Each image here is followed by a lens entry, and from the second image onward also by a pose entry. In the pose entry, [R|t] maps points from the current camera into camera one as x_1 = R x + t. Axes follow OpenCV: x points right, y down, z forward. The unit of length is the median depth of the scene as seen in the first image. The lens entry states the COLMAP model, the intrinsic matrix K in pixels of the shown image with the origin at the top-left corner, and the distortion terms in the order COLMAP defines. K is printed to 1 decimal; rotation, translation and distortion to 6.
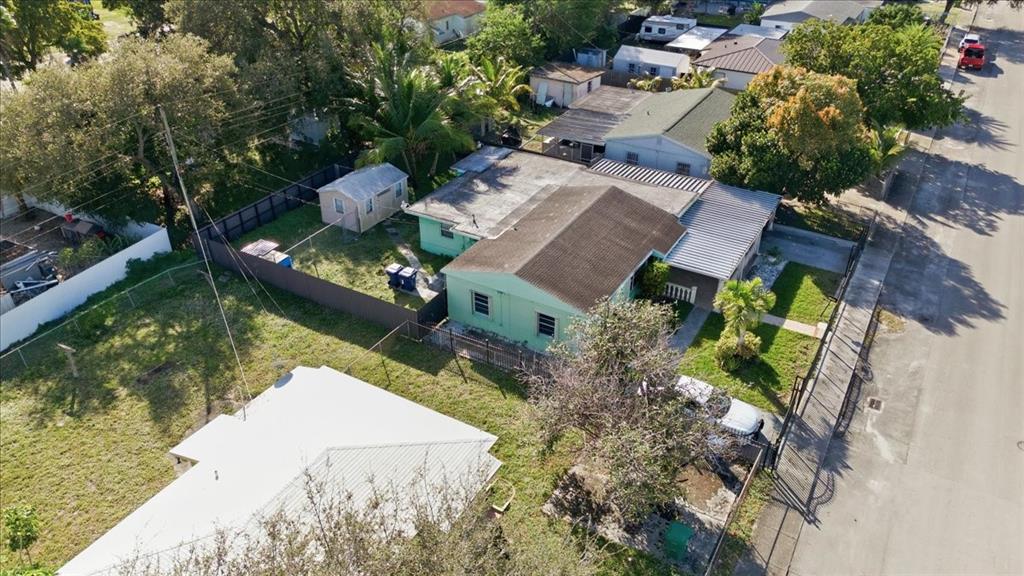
lens RADIAL K [[750.8, 0, 513.1], [0, 750.8, 290.6], [0, 0, 1]] dist [0.070430, -0.058102]
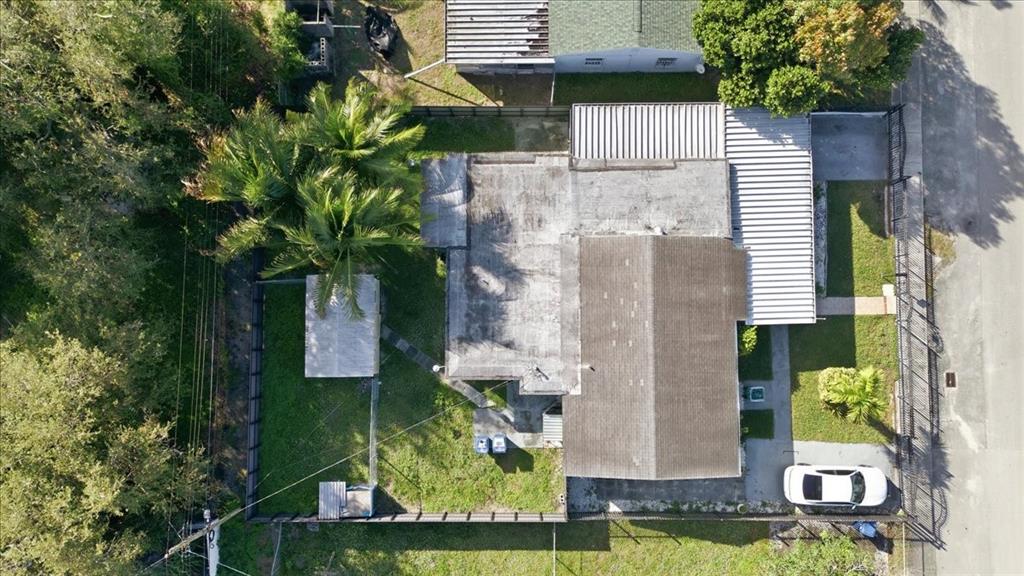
lens RADIAL K [[750.8, 0, 513.1], [0, 750.8, 290.6], [0, 0, 1]] dist [0.070430, -0.058102]
pose [[0.863350, -0.503772, 0.029002, -0.059831], [0.273266, 0.515087, 0.812411, -0.927935], [-0.424208, -0.693469, 0.582364, 0.614717]]
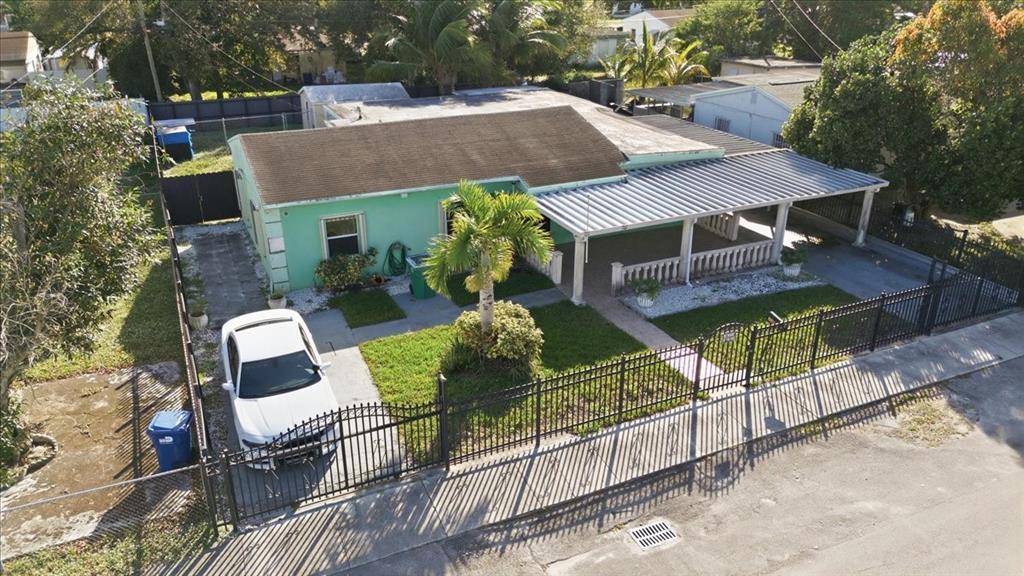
lens RADIAL K [[750.8, 0, 513.1], [0, 750.8, 290.6], [0, 0, 1]] dist [0.070430, -0.058102]
pose [[0.821140, 0.230683, -0.522030, 0.519383], [-0.303485, 0.951125, -0.057076, 0.065680], [0.483349, 0.205296, 0.851016, 0.536051]]
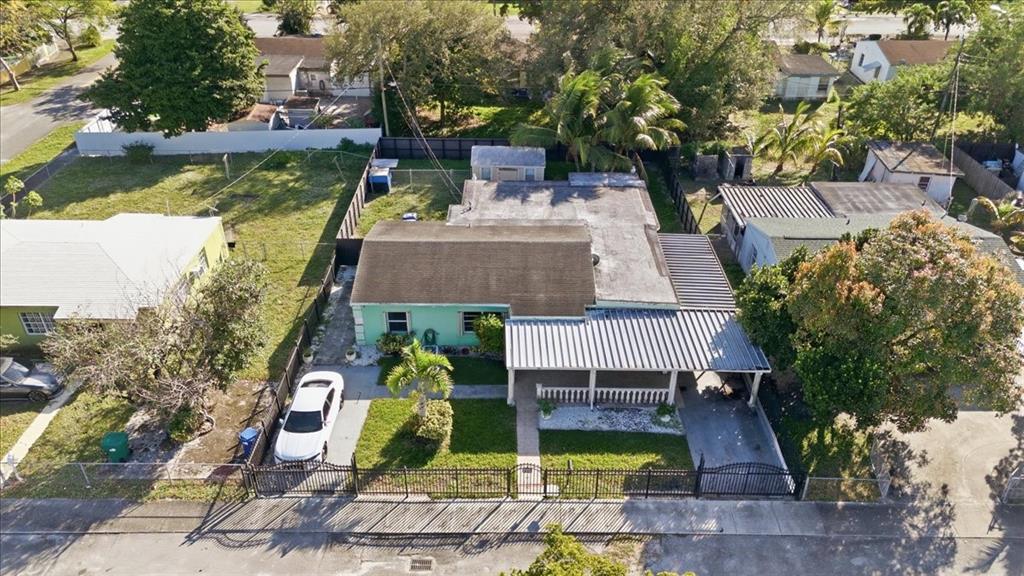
lens RADIAL K [[750.8, 0, 513.1], [0, 750.8, 290.6], [0, 0, 1]] dist [0.070430, -0.058102]
pose [[0.501509, 0.464930, -0.729609, 0.848411], [-0.468084, 0.855052, 0.223122, -0.275613], [0.727590, 0.229621, 0.646442, 0.436842]]
